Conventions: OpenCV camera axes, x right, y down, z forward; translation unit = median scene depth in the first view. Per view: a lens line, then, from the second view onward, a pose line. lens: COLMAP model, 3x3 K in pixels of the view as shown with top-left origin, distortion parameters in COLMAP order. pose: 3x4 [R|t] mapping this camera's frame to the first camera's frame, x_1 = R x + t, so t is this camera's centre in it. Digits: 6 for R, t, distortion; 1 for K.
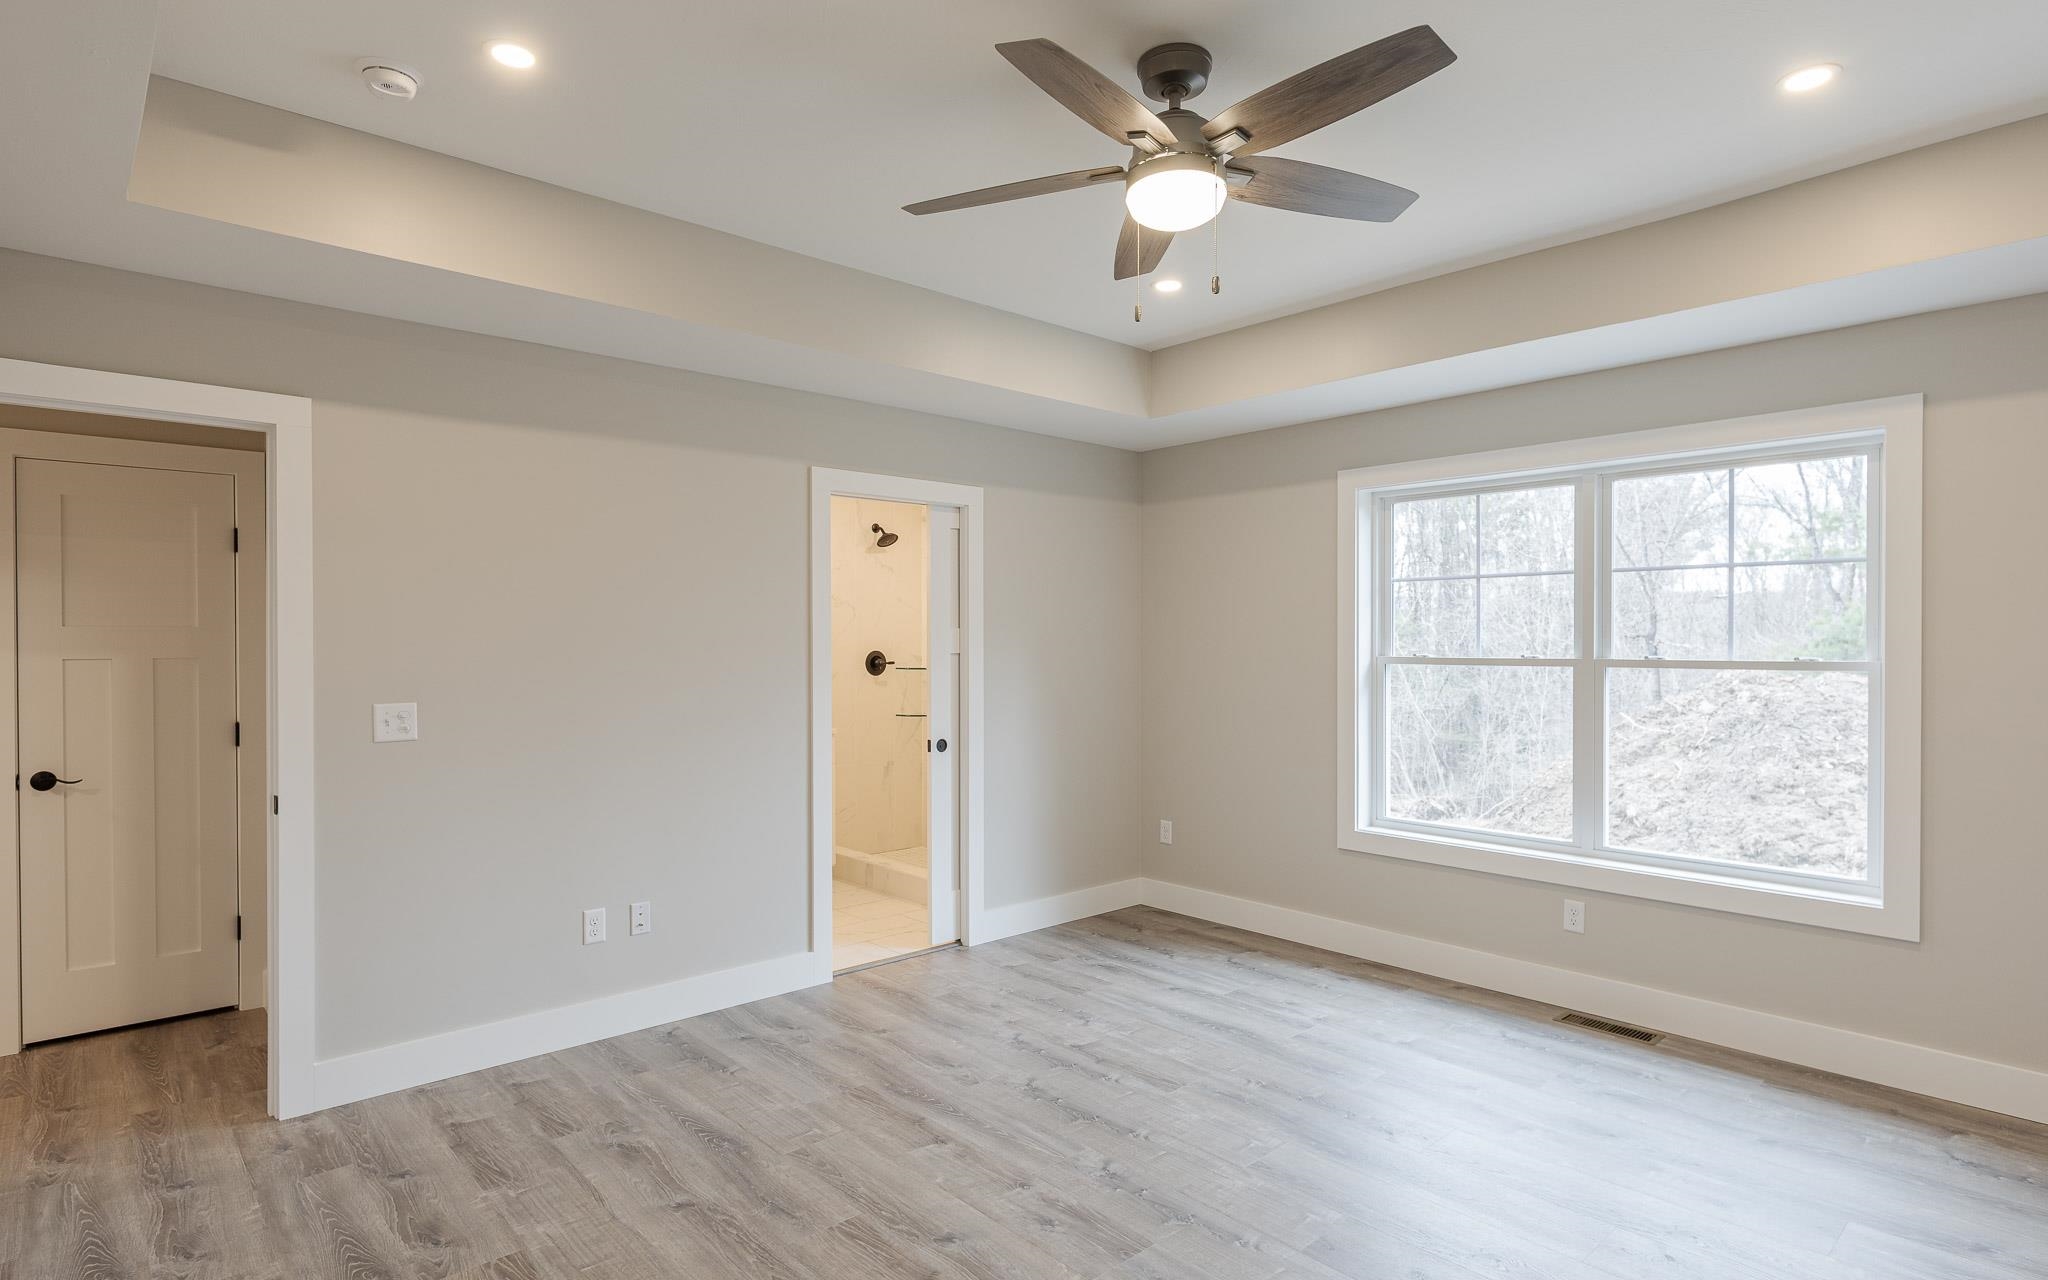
lens RADIAL K [[1062.8, 0, 1024.0], [0, 1062.8, 640.0], [0, 0, 1]] dist [0.000980, -0.001523]
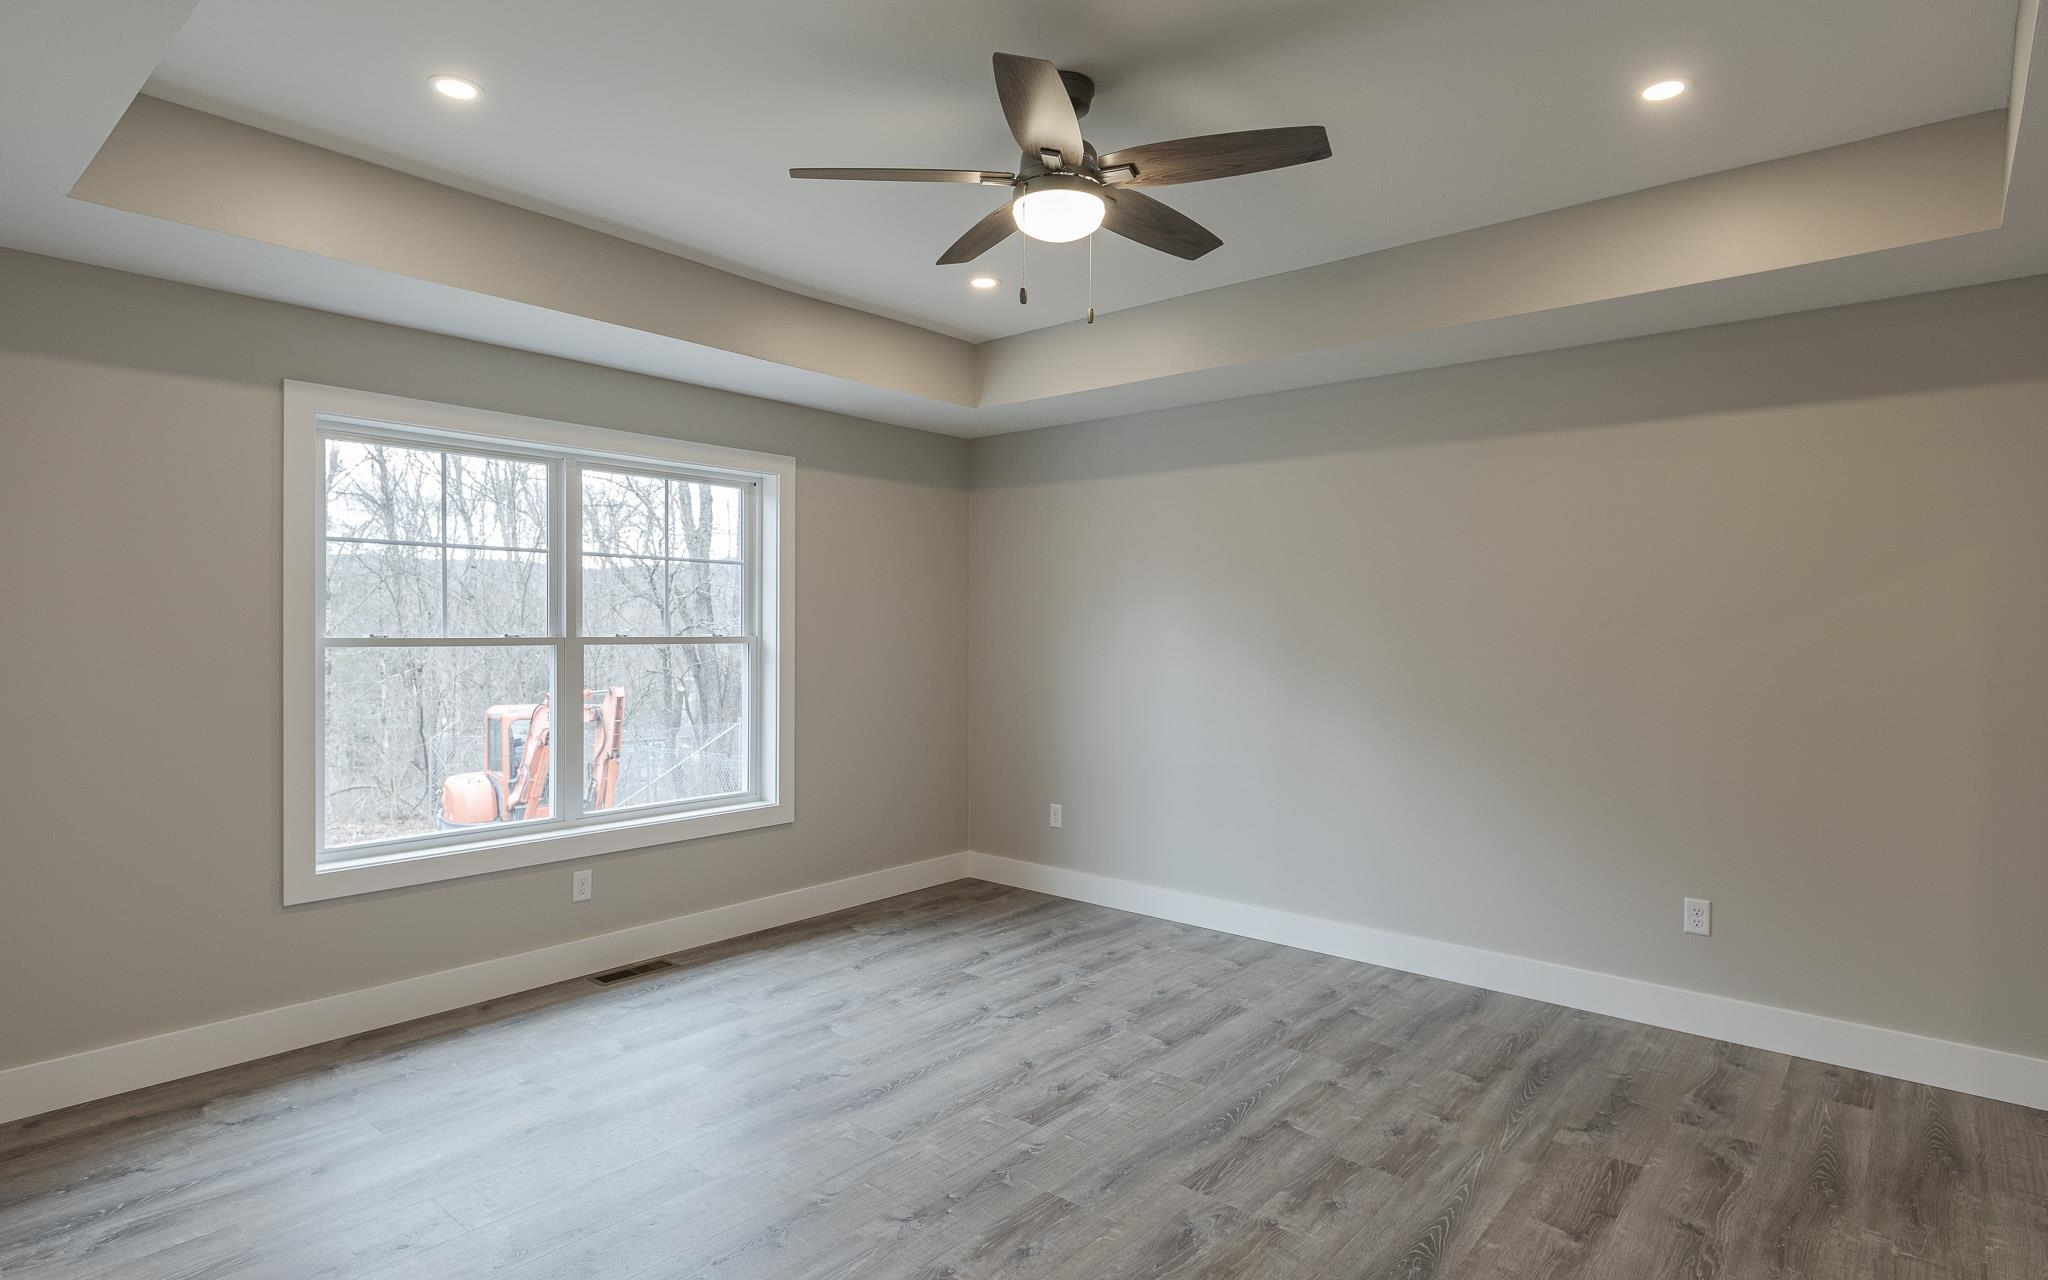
lens RADIAL K [[1062.8, 0, 1024.0], [0, 1062.8, 640.0], [0, 0, 1]] dist [0.000980, -0.001523]
pose [[-0.128584, -0.015646, 0.991575, -0.558408], [-0.010567, 0.999840, 0.014406, 0.000672], [-0.991642, -0.008625, -0.128729, 0.705611]]
